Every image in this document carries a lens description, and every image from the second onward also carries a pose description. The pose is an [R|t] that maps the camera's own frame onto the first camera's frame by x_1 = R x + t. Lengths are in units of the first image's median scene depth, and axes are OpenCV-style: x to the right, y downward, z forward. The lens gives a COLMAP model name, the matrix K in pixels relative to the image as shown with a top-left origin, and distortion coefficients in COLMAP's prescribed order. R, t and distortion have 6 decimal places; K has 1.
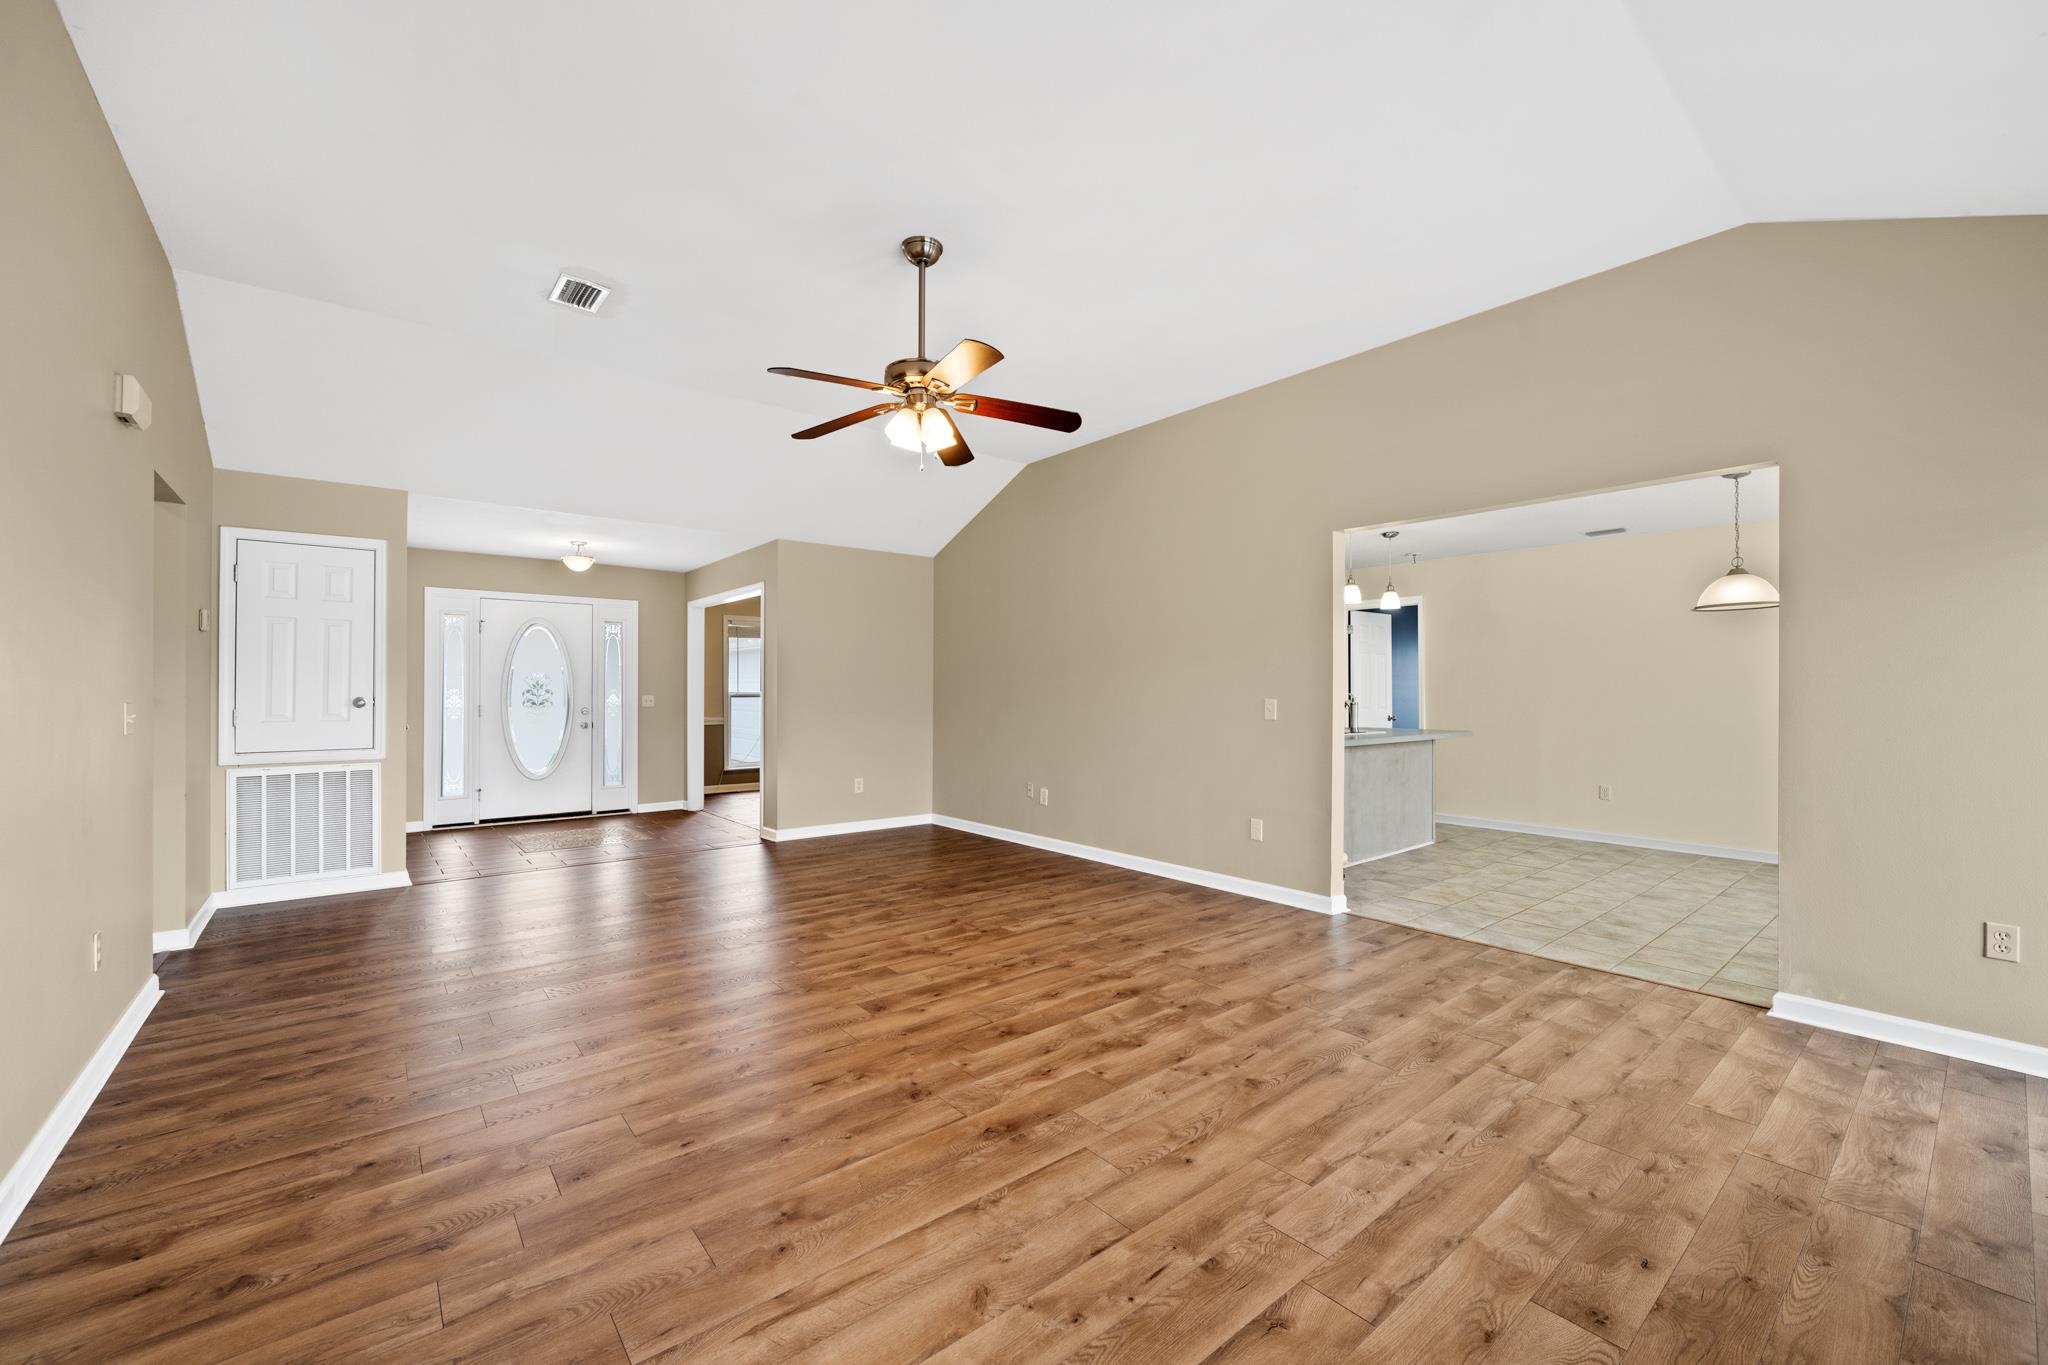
lens RADIAL K [[811.5, 0, 1024.0], [0, 811.5, 682.5], [0, 0, 1]] dist [0.000075, -0.000005]
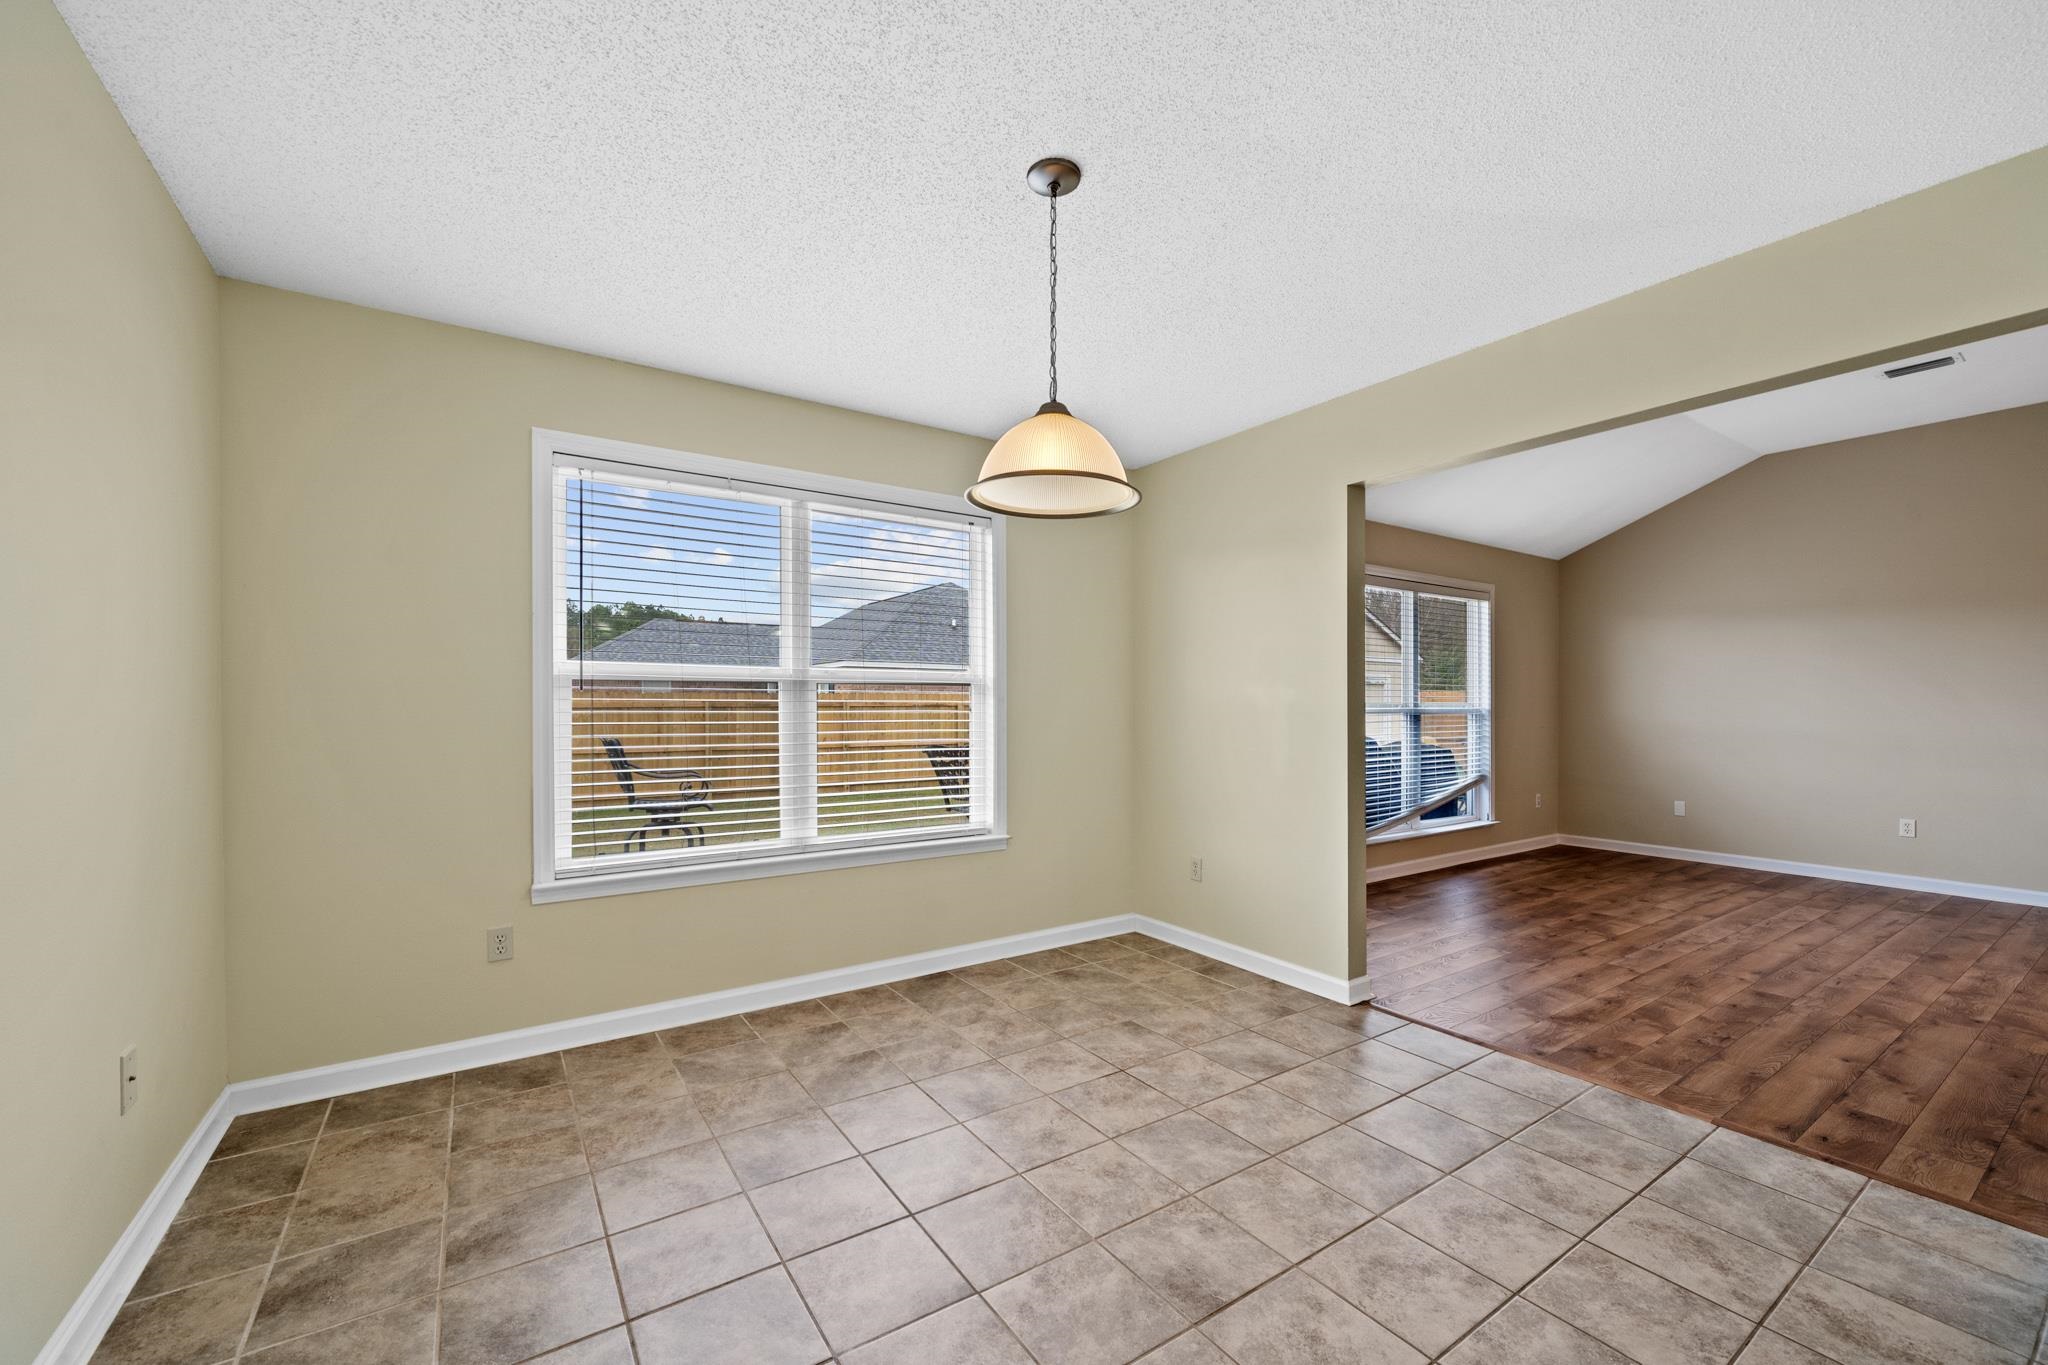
lens RADIAL K [[816.1, 0, 1019.0], [0, 816.1, 705.0], [0, 0, 1]] dist [-0.000125, -0.000129]
pose [[-0.995160, -0.005647, 0.098109, 1.346258], [-0.006488, 0.999945, -0.008264, 0.029631], [-0.098057, -0.008861, -0.995141, 2.242221]]
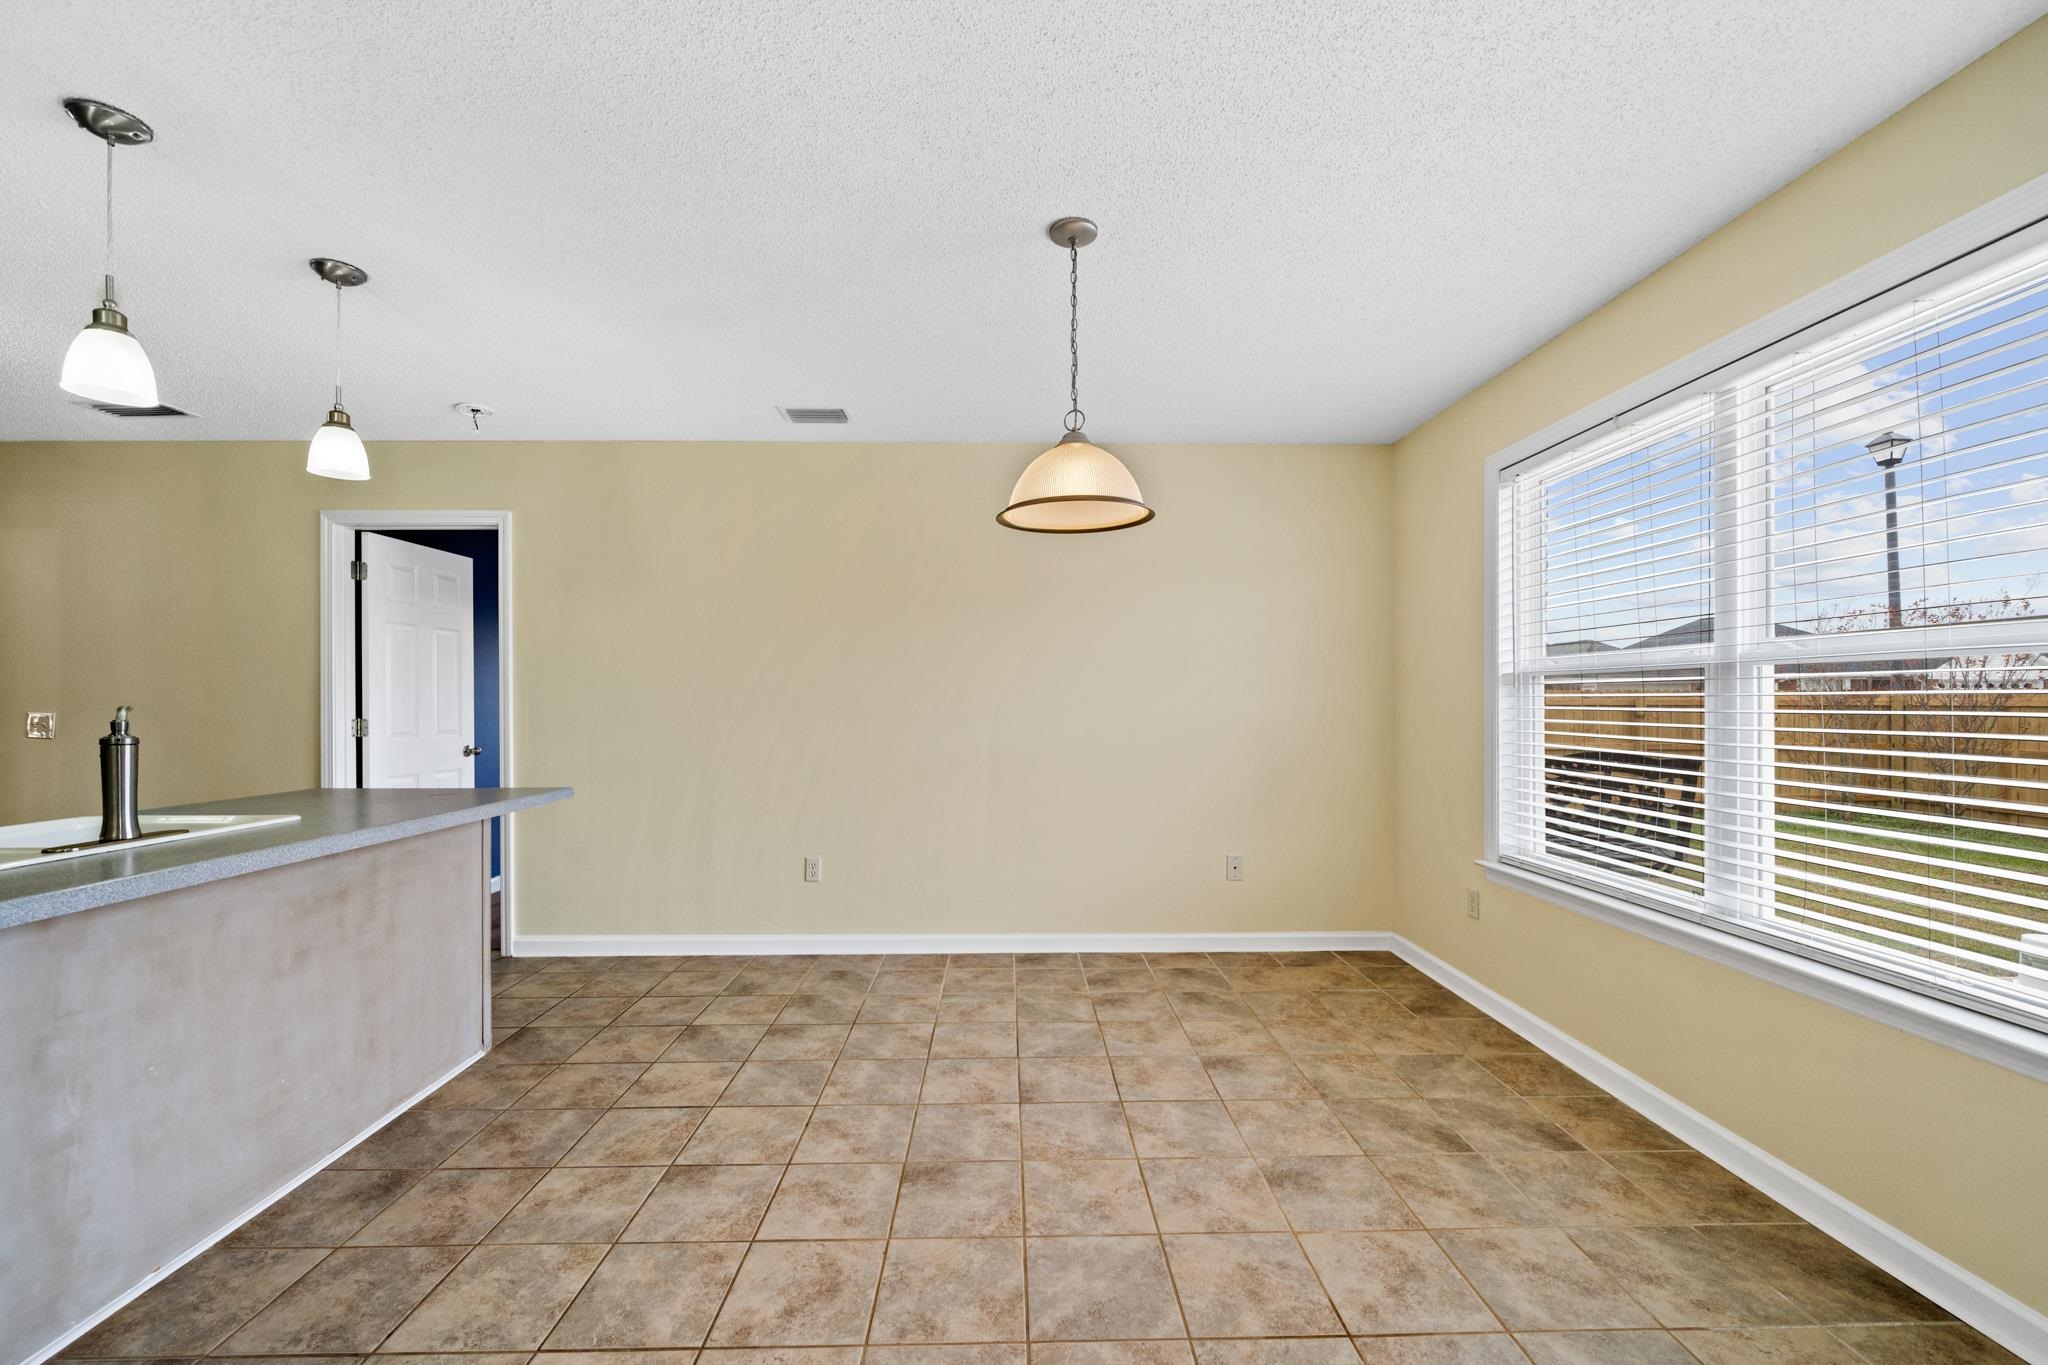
lens RADIAL K [[816.1, 0, 1019.0], [0, 816.1, 705.0], [0, 0, 1]] dist [-0.000125, -0.000129]
pose [[0.620567, -0.009438, 0.784096, 0.779929], [-0.000179, 0.999926, 0.012177, 0.016981], [-0.784153, -0.007697, 0.620520, 1.167150]]
